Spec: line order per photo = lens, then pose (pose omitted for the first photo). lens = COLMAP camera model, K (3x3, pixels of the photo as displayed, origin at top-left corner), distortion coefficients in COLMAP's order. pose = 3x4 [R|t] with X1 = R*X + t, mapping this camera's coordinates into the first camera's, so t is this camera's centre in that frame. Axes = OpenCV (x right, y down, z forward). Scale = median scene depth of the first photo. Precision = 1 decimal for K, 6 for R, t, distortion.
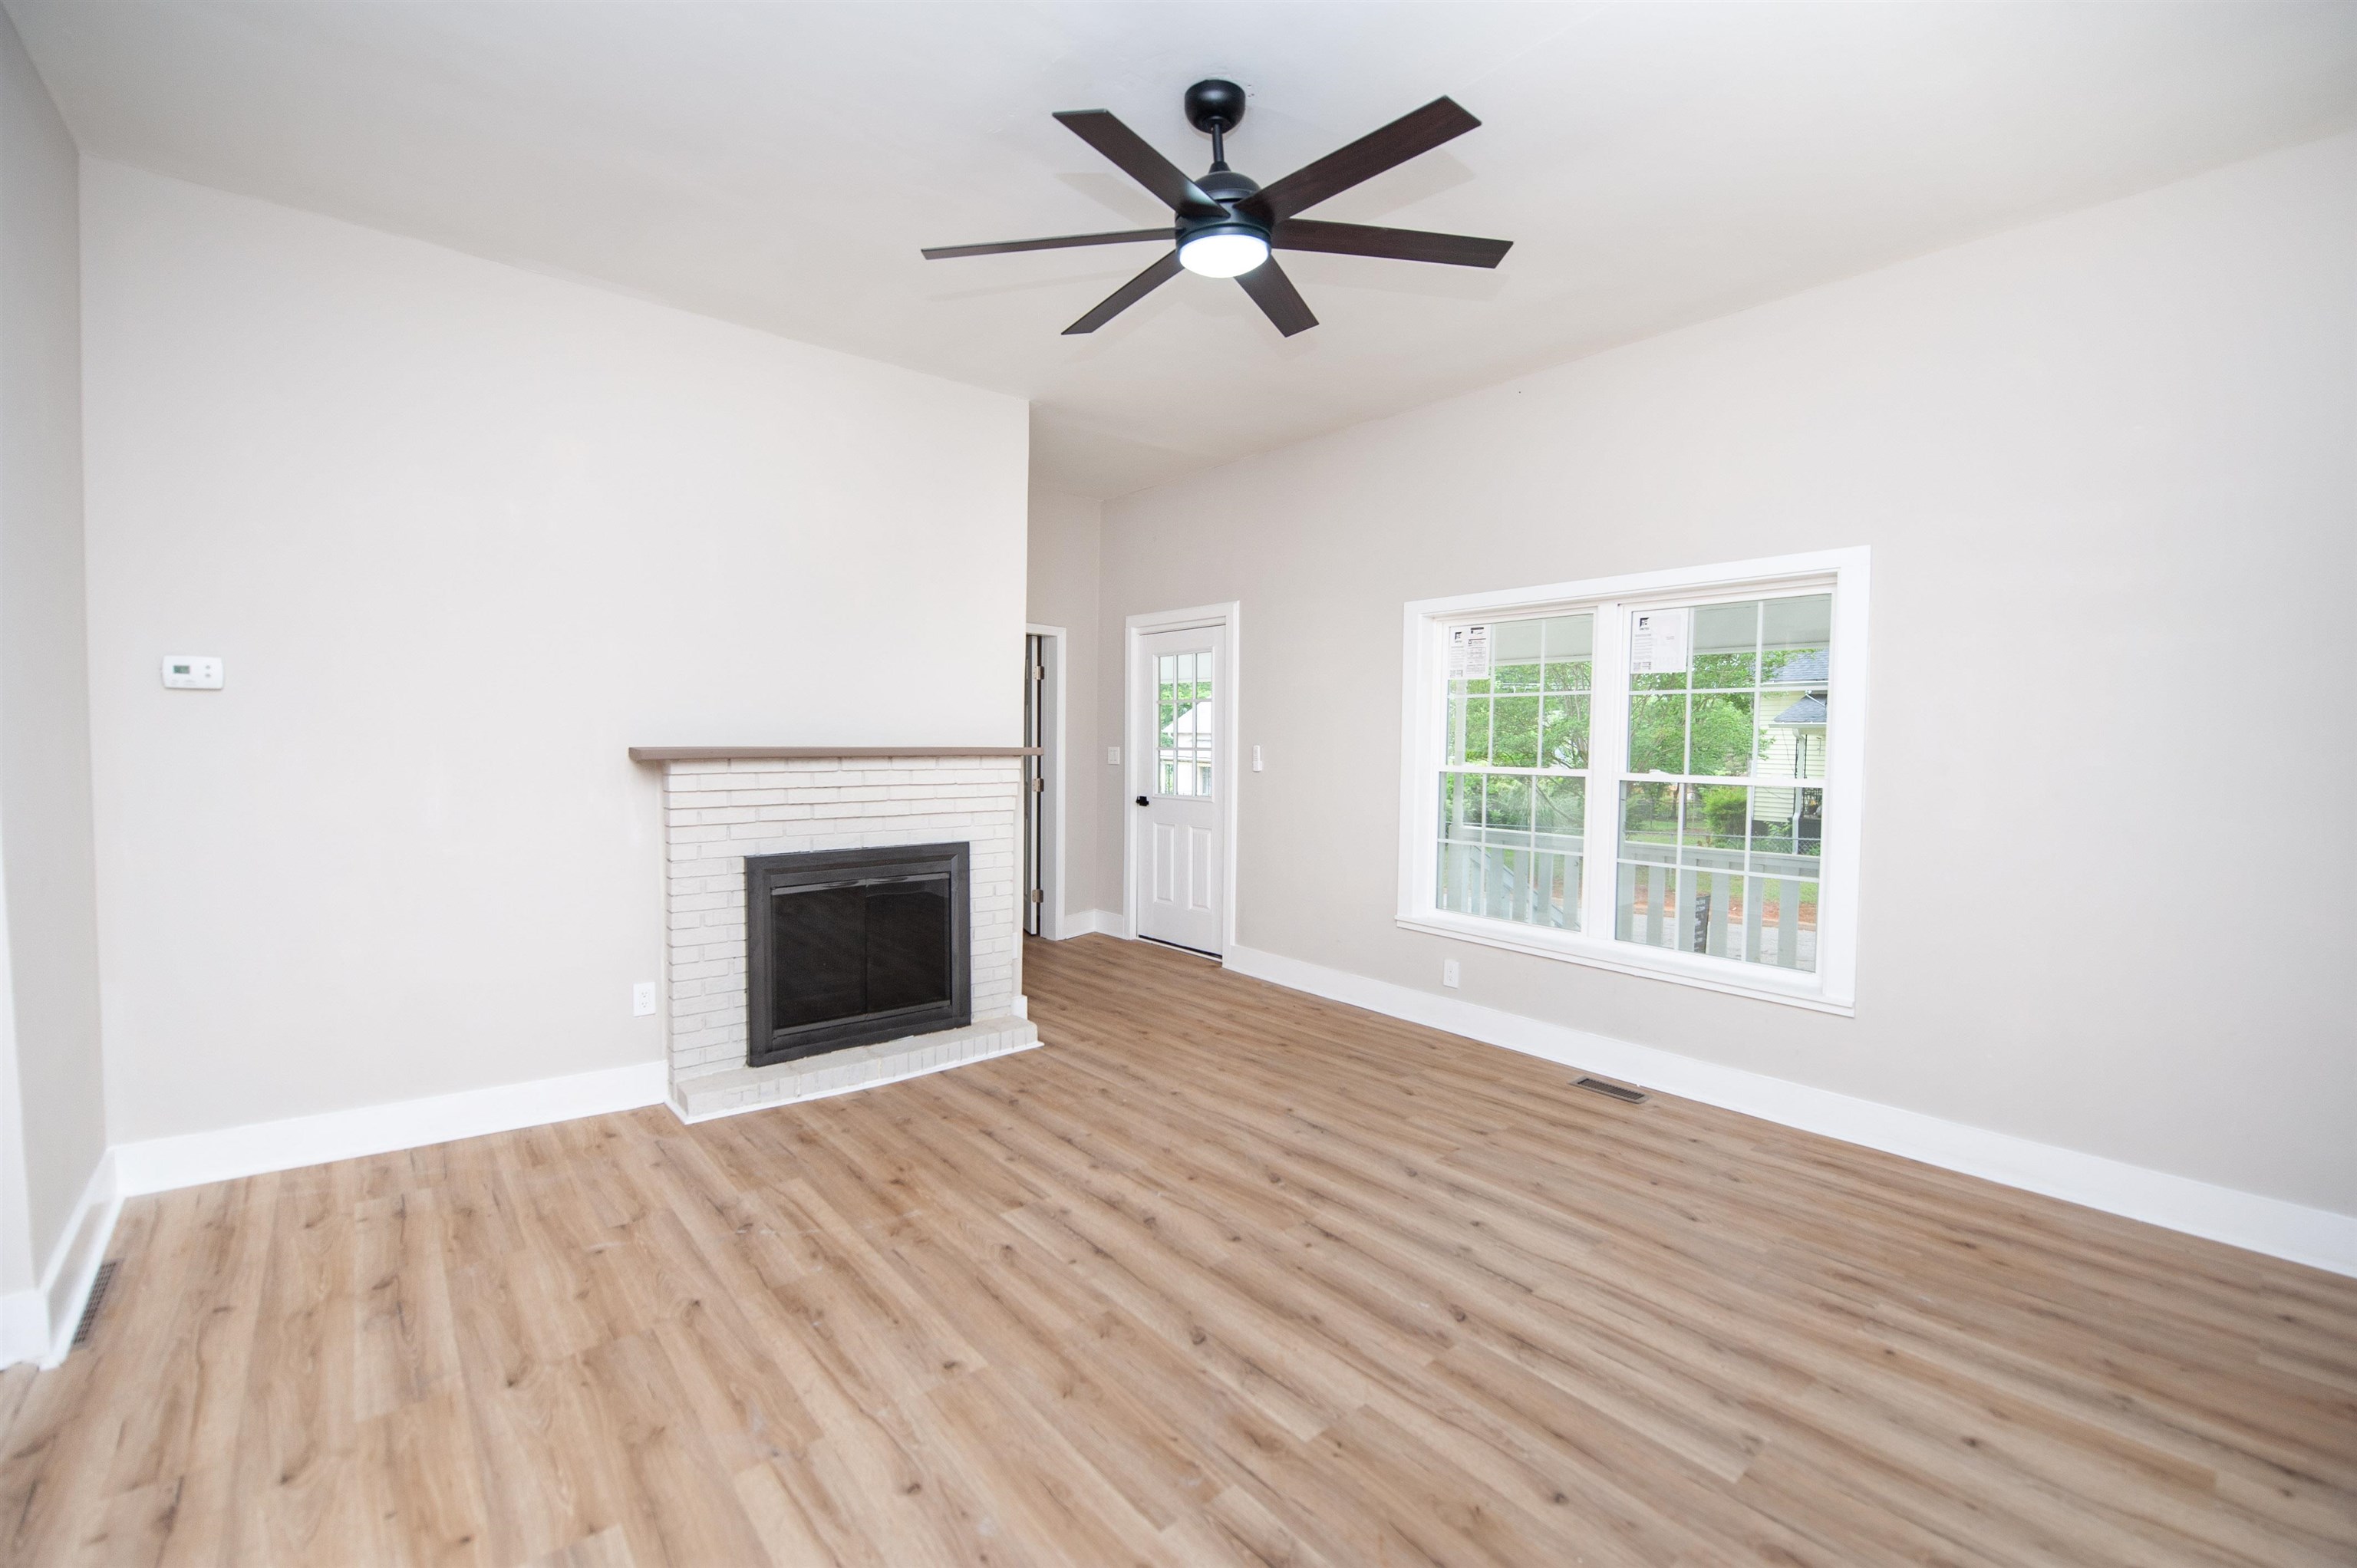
lens RADIAL K [[989.6, 0, 1186.3], [0, 989.6, 785.0], [0, 0, 1]] dist [-0.016826, -0.001394]
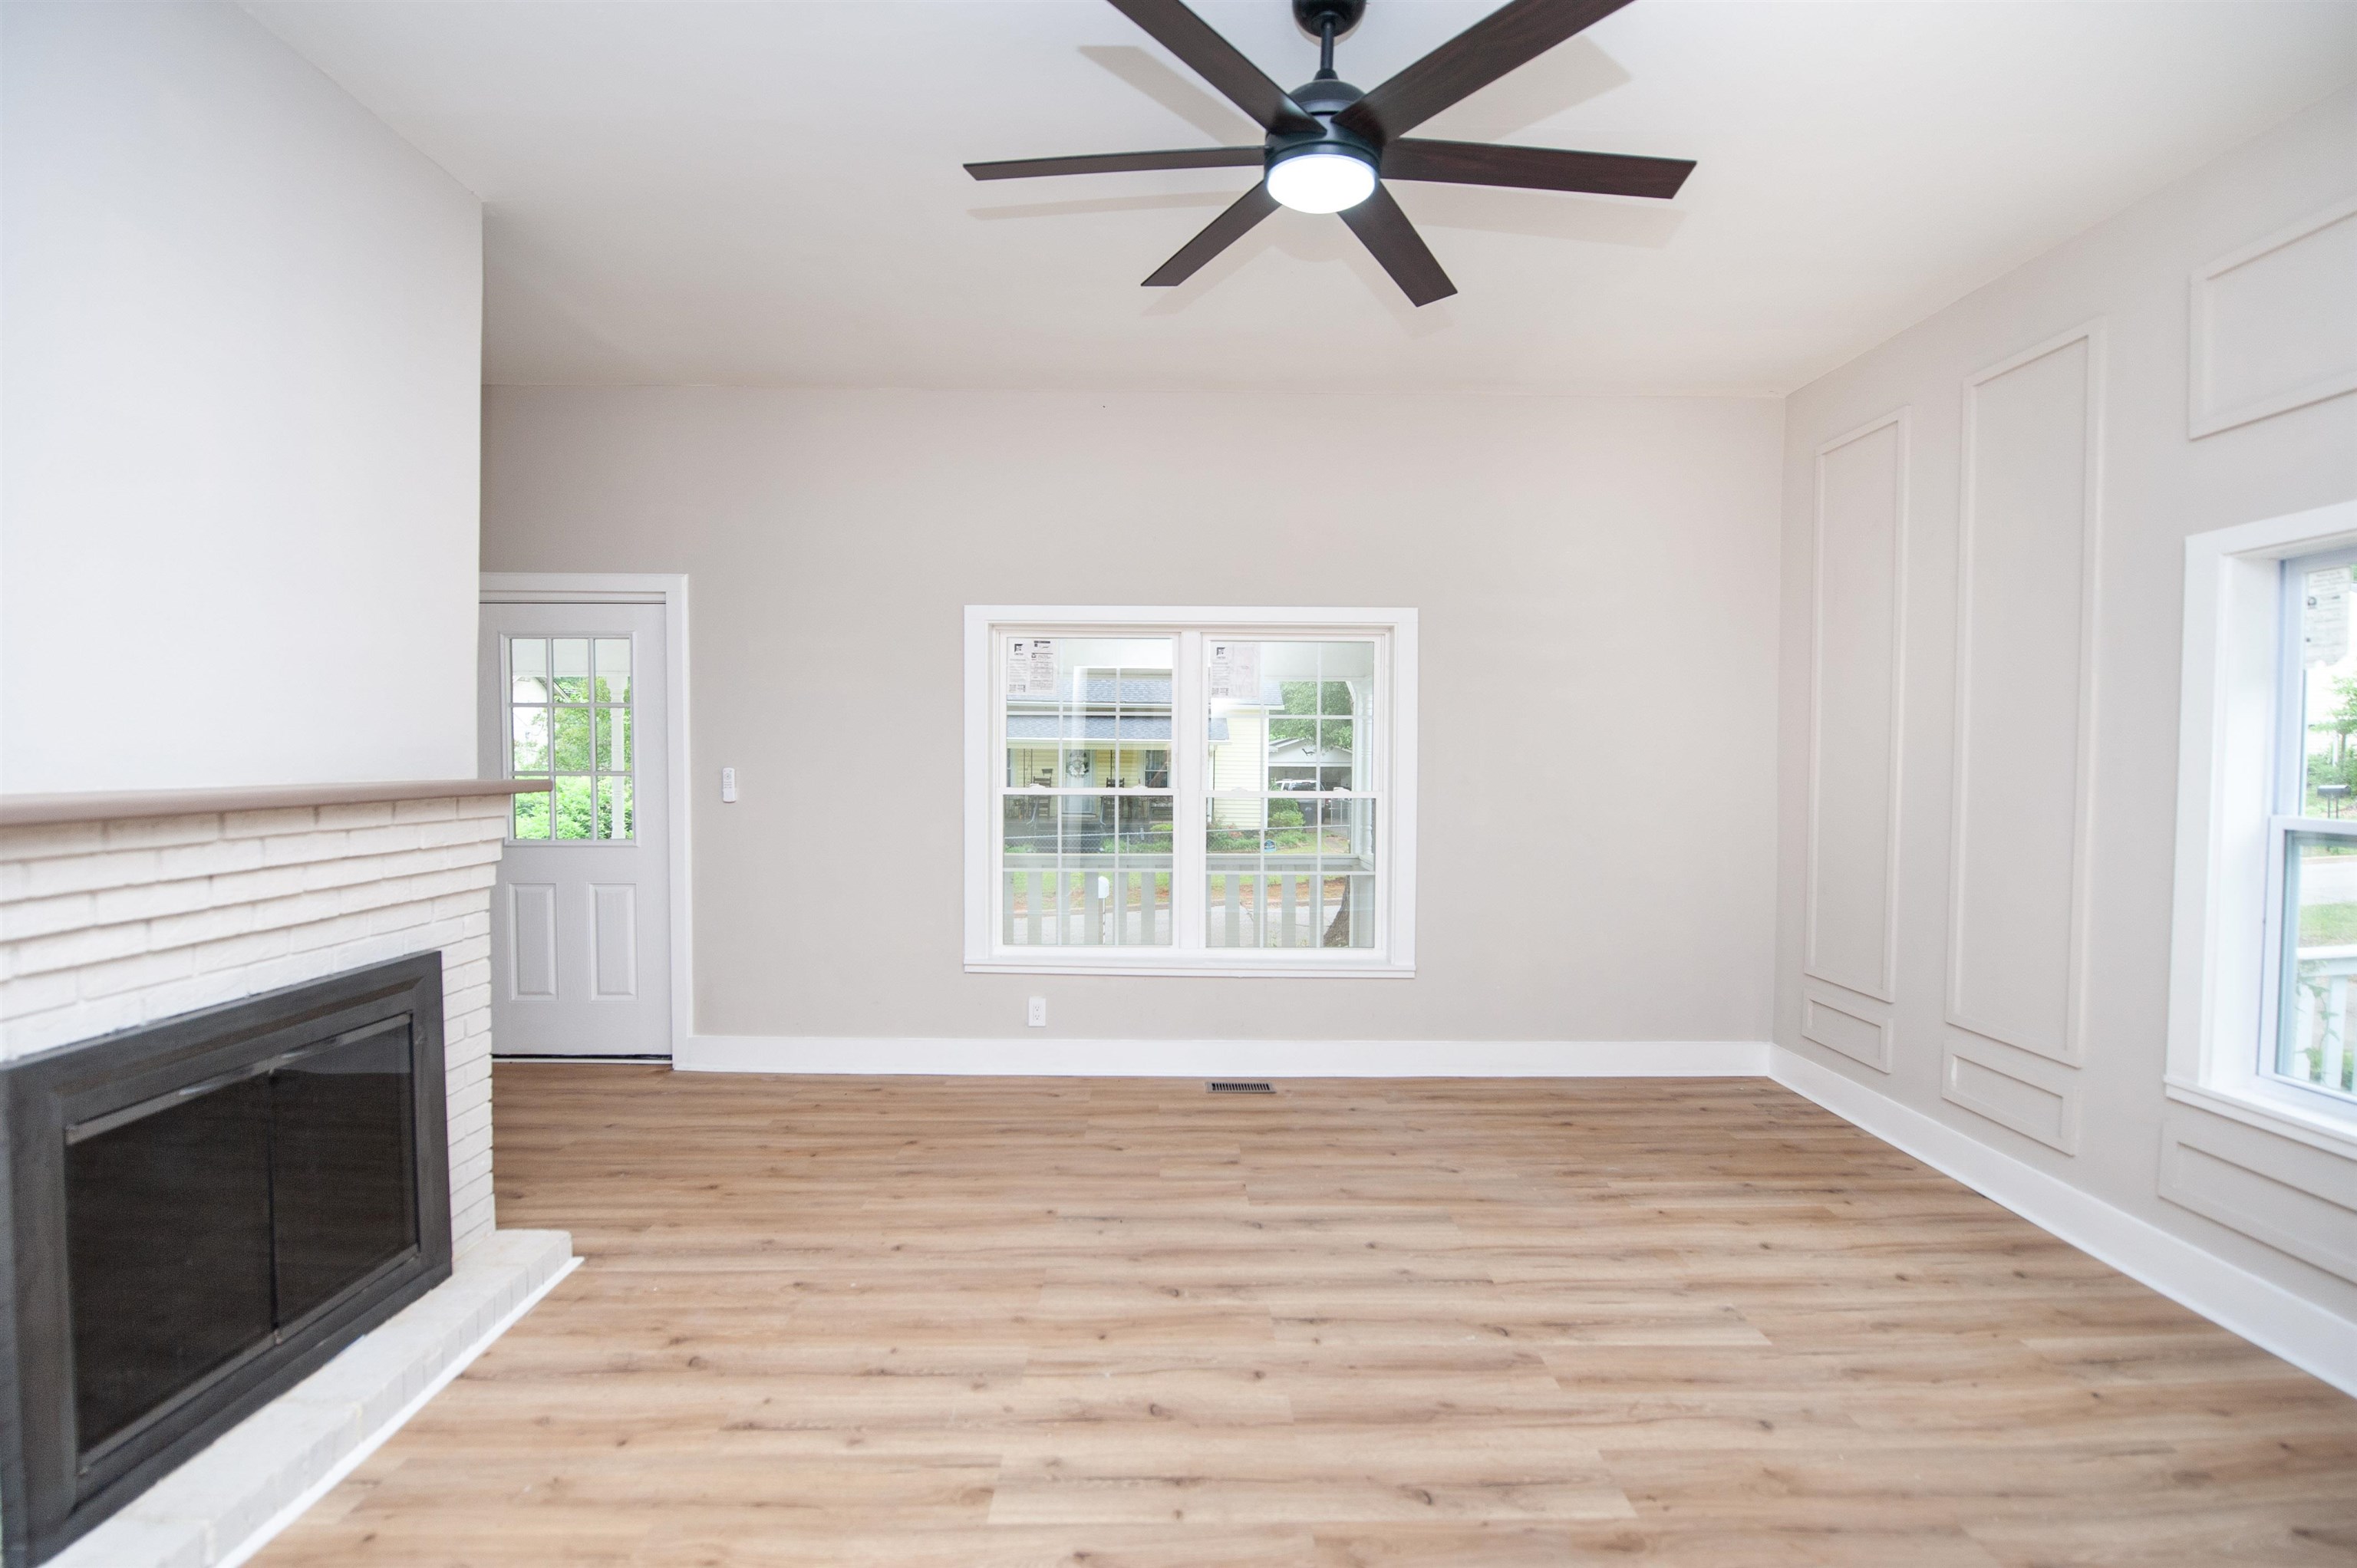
lens RADIAL K [[989.6, 0, 1186.3], [0, 989.6, 785.0], [0, 0, 1]] dist [-0.016826, -0.001394]
pose [[0.631905, -0.028015, 0.774539, -0.464902], [0.036046, 0.999327, 0.006738, -0.030418], [-0.774207, 0.023662, 0.632490, 0.392284]]
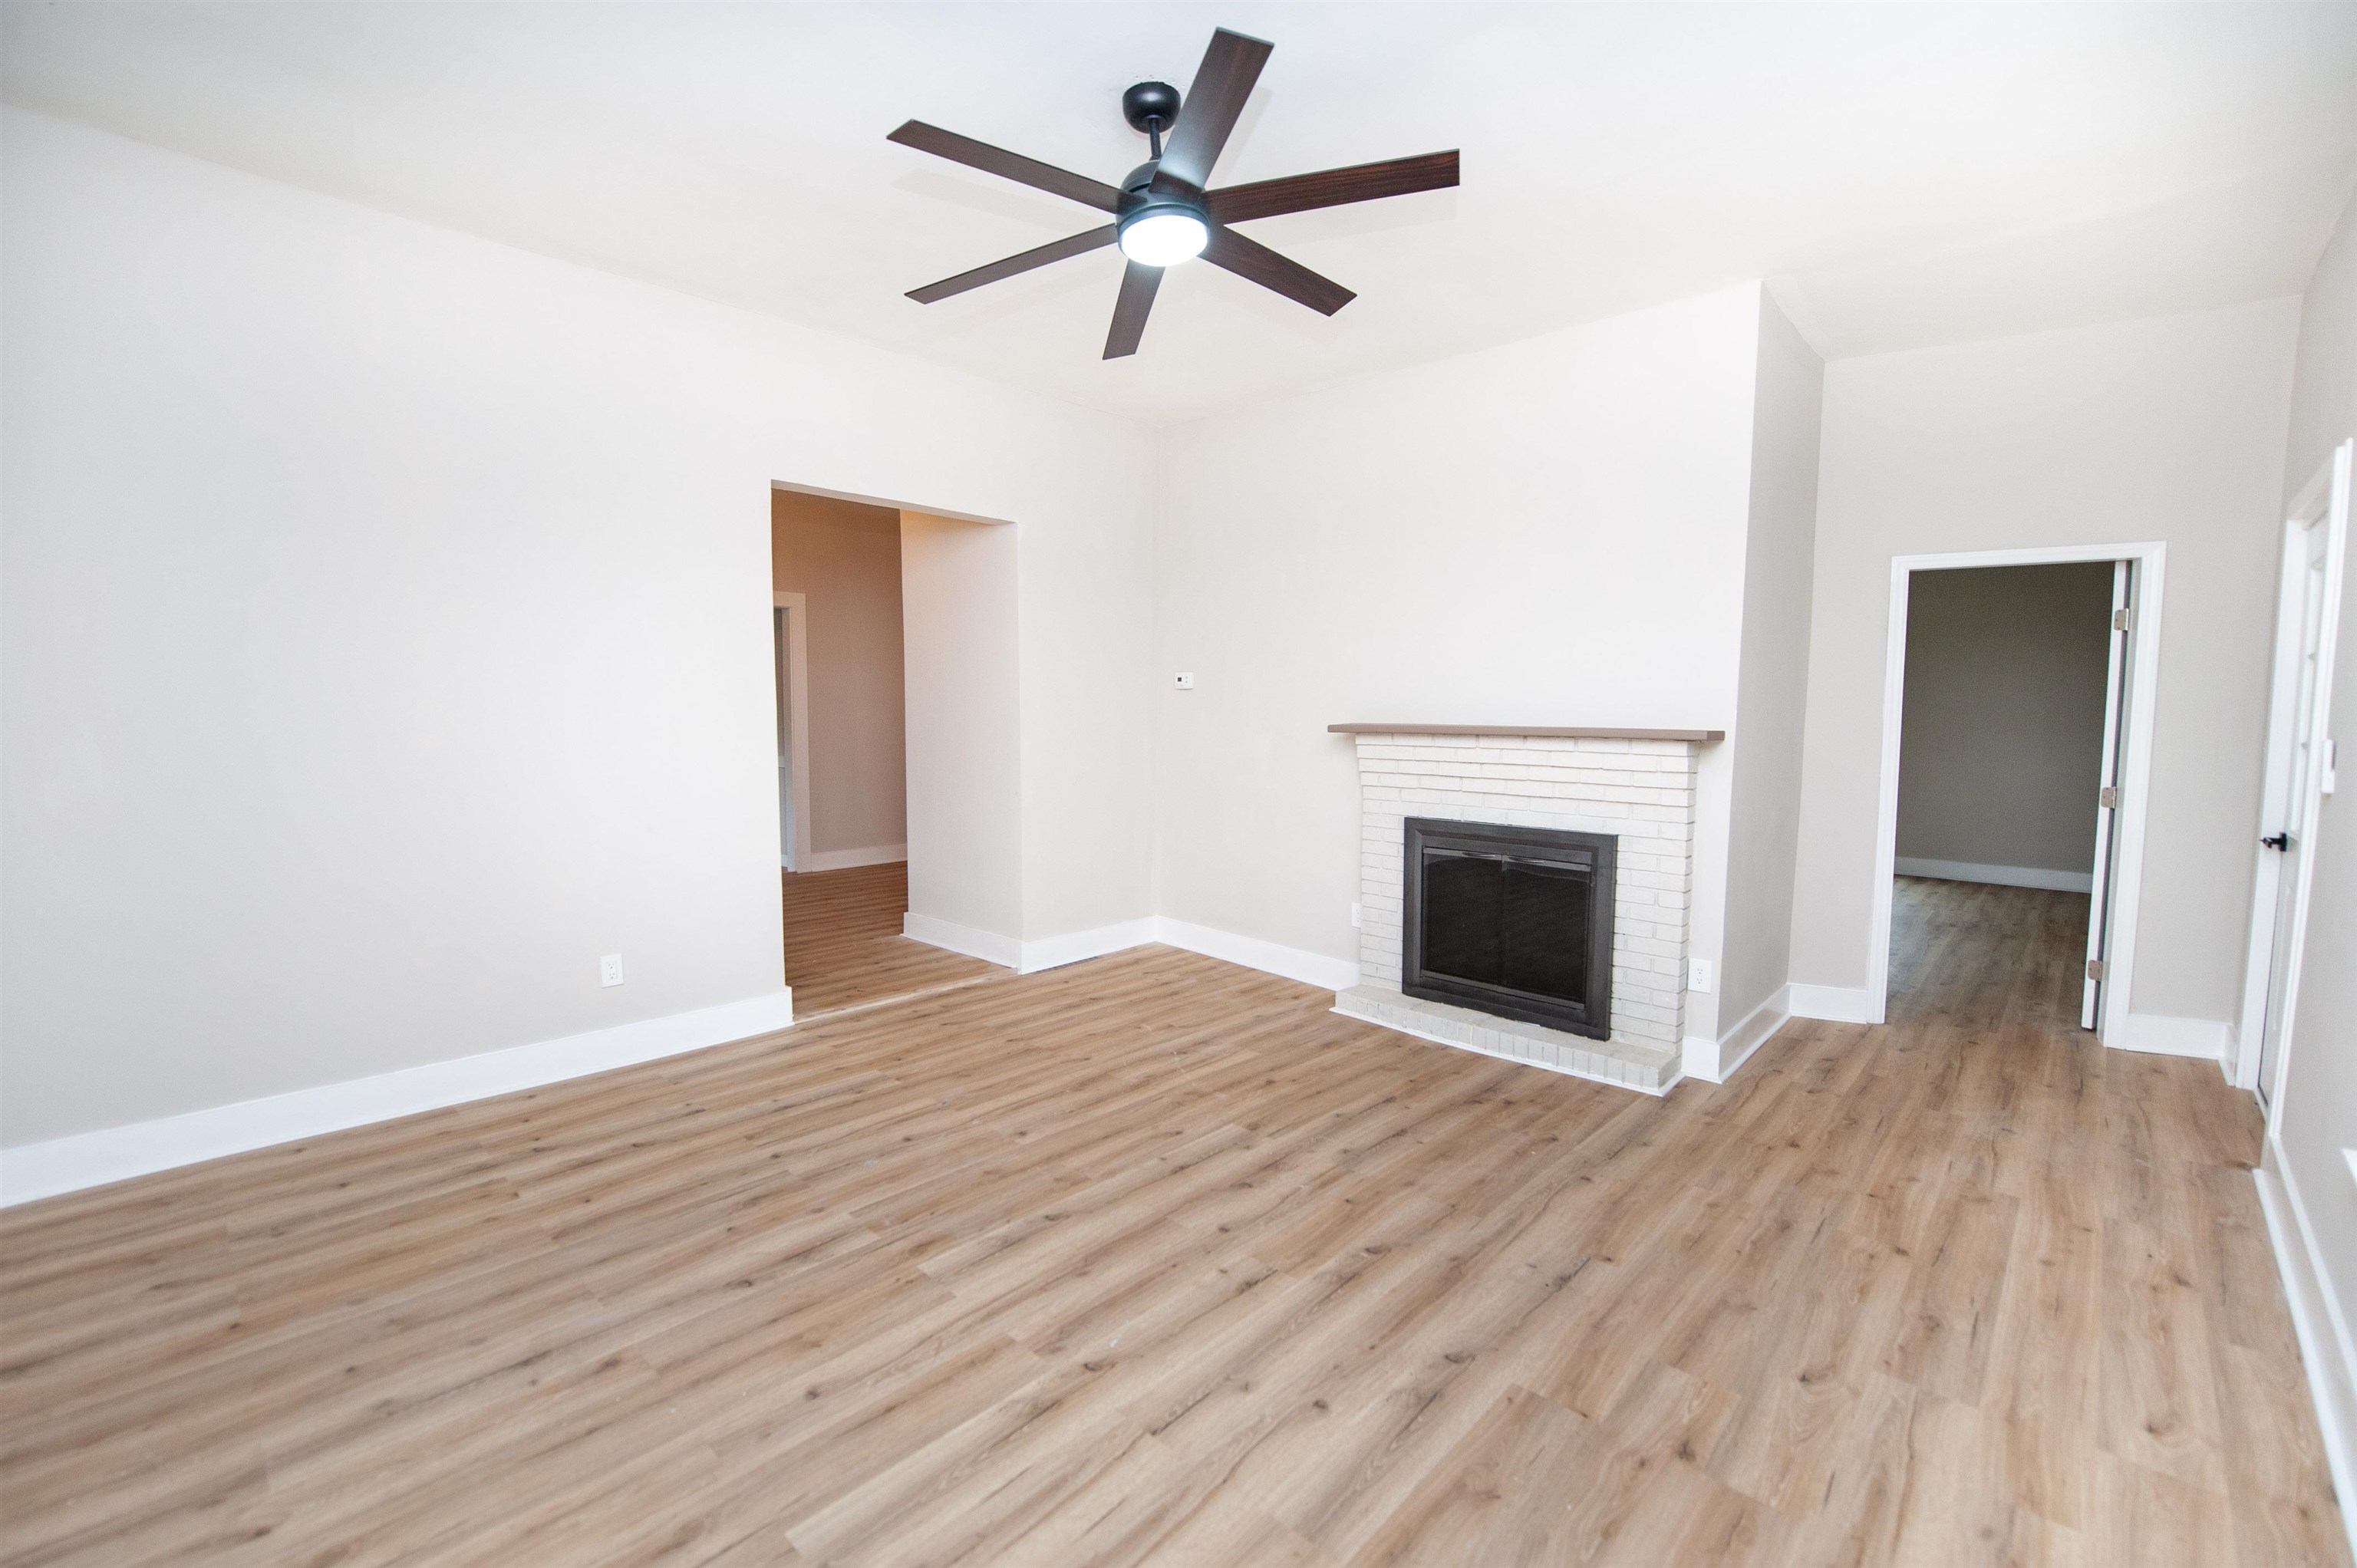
lens RADIAL K [[989.6, 0, 1186.3], [0, 989.6, 785.0], [0, 0, 1]] dist [-0.016826, -0.001394]
pose [[0.114683, 0.068640, -0.991028, 0.744686], [-0.055662, 0.996487, 0.062577, -0.026406], [0.991842, 0.047986, 0.118100, 0.629852]]
